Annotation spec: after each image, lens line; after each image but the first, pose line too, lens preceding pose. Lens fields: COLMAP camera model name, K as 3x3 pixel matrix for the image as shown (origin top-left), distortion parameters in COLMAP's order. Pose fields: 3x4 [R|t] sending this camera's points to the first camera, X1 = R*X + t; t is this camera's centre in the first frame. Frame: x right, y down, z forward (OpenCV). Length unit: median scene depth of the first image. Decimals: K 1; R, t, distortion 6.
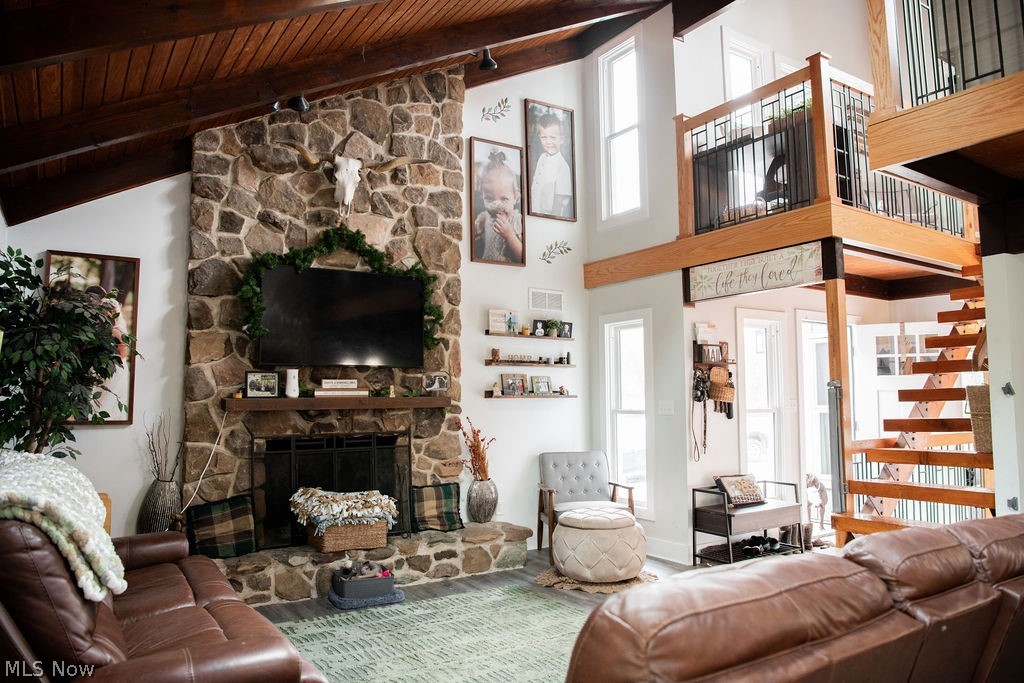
lens RADIAL K [[708.9, 0, 510.3], [0, 708.9, 339.5], [0, 0, 1]] dist [-0.067419, 0.015231]
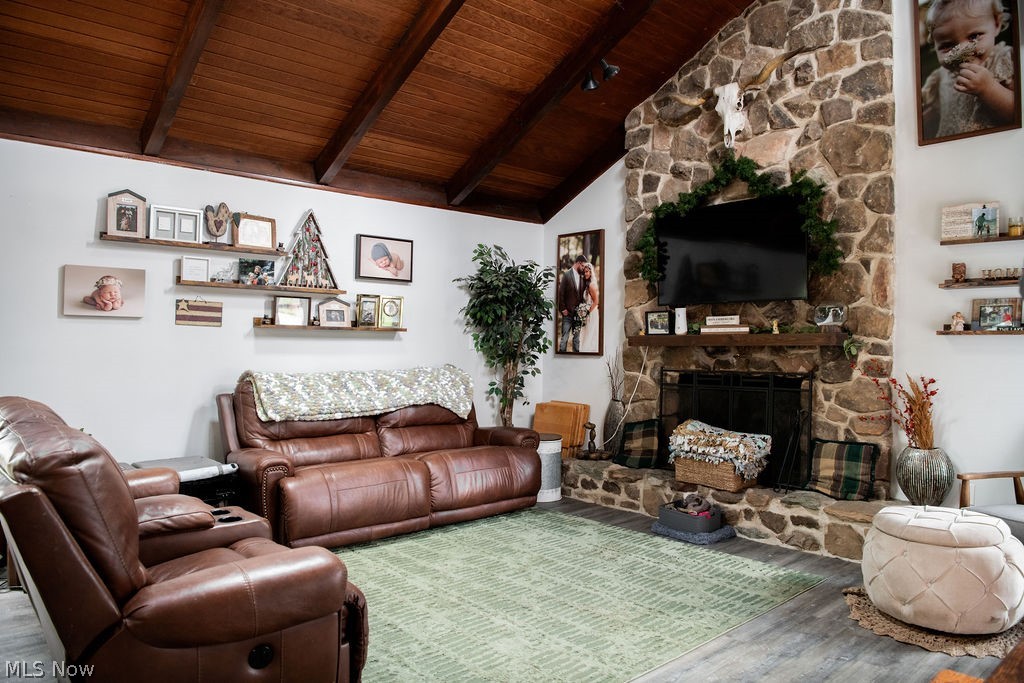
lens RADIAL K [[708.9, 0, 508.7], [0, 708.9, 338.6], [0, 0, 1]] dist [-0.067419, 0.015231]
pose [[0.156059, -0.000856, -0.987747, 0.682566], [0.073942, 0.997204, 0.010819, 0.055579], [0.984976, -0.074725, 0.155686, 0.552957]]
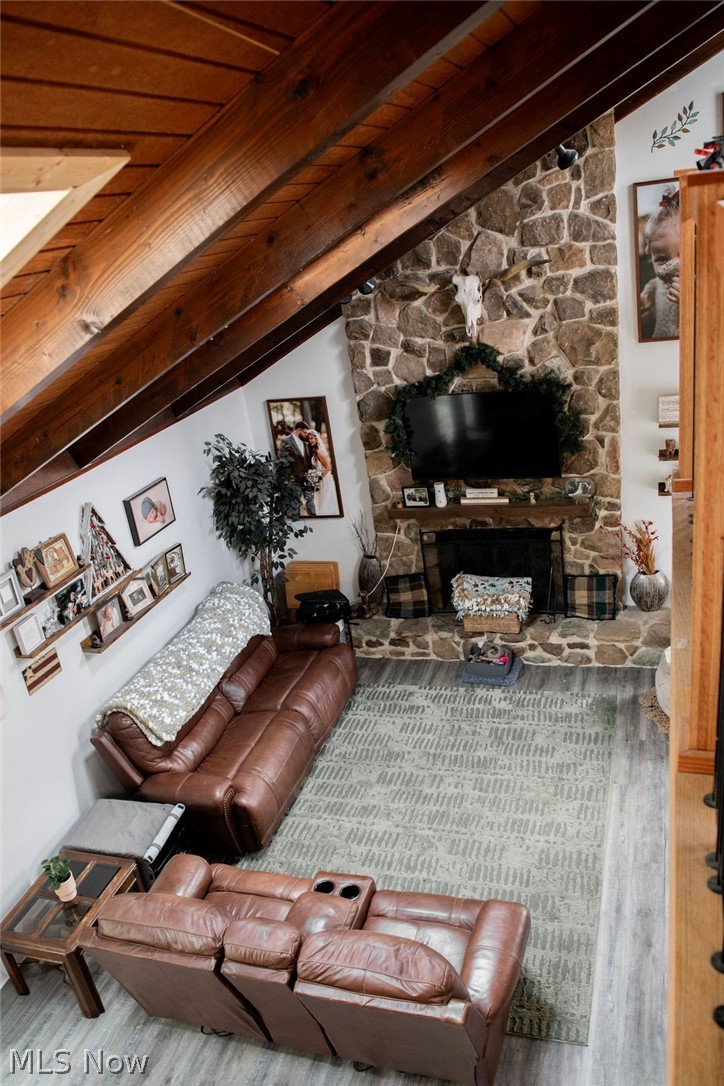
lens RADIAL K [[836.9, 0, 378.5], [0, 836.9, 571.4], [0, 0, 1]] dist [-0.055143, -0.002839]
pose [[0.636257, 0.234787, -0.734882, 0.659003], [0.198201, 0.870846, 0.449827, -0.458932], [0.745582, -0.431860, 0.507547, 0.151216]]
